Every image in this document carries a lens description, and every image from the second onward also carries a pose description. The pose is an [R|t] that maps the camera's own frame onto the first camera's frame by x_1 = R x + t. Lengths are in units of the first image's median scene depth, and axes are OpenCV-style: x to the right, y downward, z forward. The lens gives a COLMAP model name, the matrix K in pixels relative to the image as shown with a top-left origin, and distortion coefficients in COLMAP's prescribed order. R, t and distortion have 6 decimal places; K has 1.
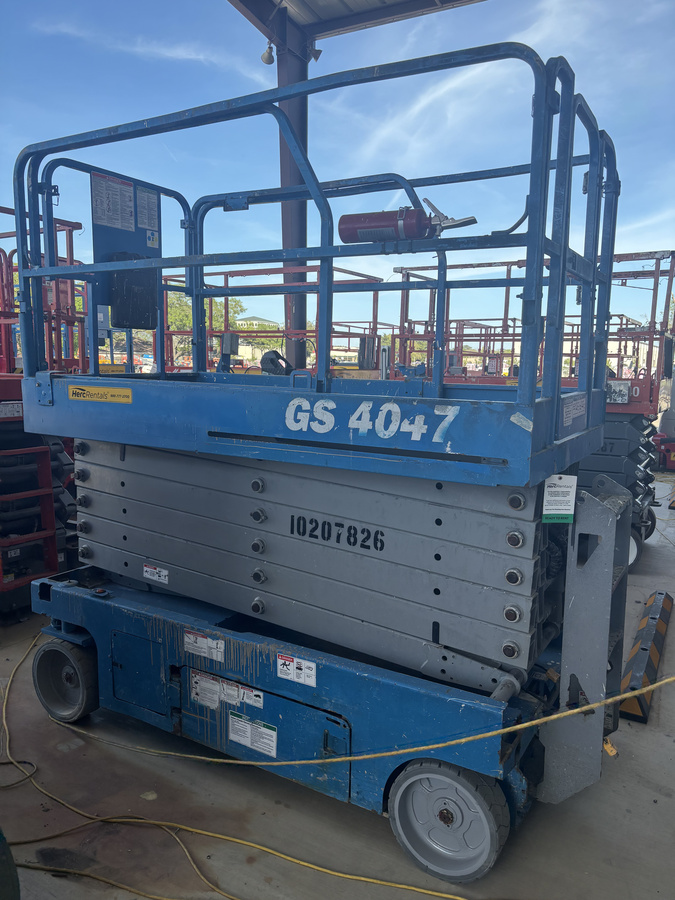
lens RADIAL K [[714.3, 0, 337.5], [0, 714.3, 450.0], [0, 0, 1]] dist [-0.013600, -0.002458]
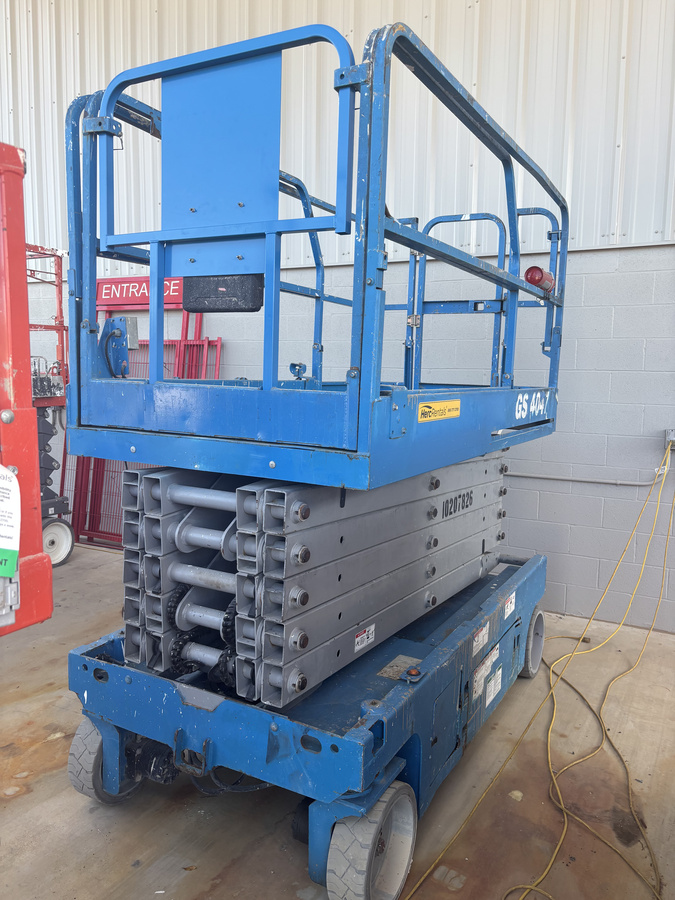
lens RADIAL K [[714.3, 0, 337.5], [0, 714.3, 450.0], [0, 0, 1]] dist [-0.013600, -0.002458]
pose [[-0.067084, -0.133970, 0.988712, -1.130968], [0.107262, 0.984233, 0.140641, -0.161599], [-0.991965, 0.115486, -0.051656, 1.190779]]
